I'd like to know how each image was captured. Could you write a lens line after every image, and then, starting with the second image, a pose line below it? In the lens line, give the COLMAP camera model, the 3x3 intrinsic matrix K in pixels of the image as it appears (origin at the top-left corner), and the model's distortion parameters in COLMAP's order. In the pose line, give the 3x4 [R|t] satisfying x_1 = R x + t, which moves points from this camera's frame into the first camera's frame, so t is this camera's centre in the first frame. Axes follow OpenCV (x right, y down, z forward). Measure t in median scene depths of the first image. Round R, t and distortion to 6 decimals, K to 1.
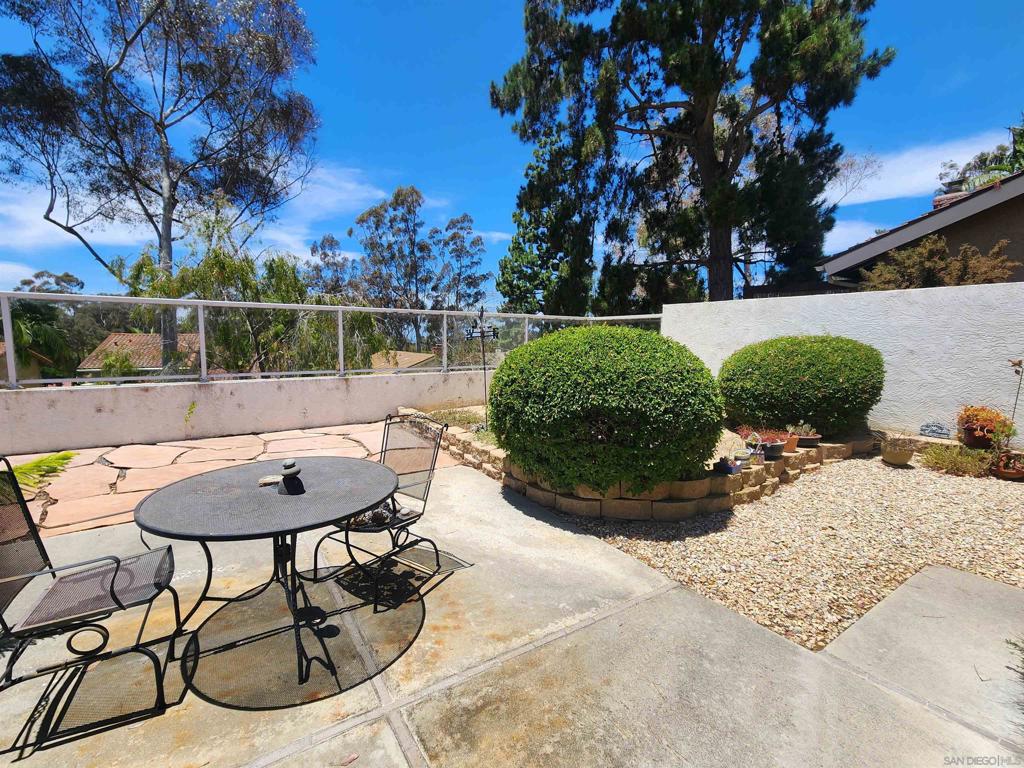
lens RADIAL K [[444.8, 0, 512.6], [0, 444.8, 382.5], [0, 0, 1]] dist [0.001446, 0.000386]
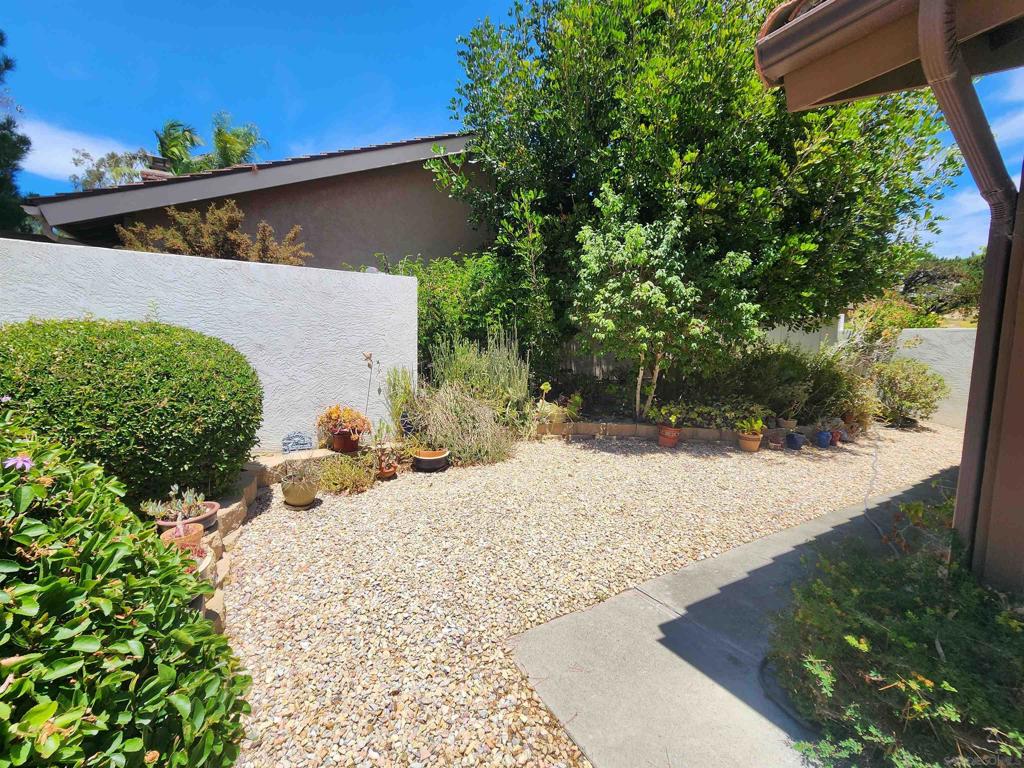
lens RADIAL K [[444.8, 0, 512.6], [0, 444.8, 382.5], [0, 0, 1]] dist [0.001446, 0.000386]
pose [[0.056598, -0.101606, 0.993213, 0.174763], [0.083760, 0.991784, 0.096686, -0.048625], [-0.994877, 0.077719, 0.064643, 0.565978]]
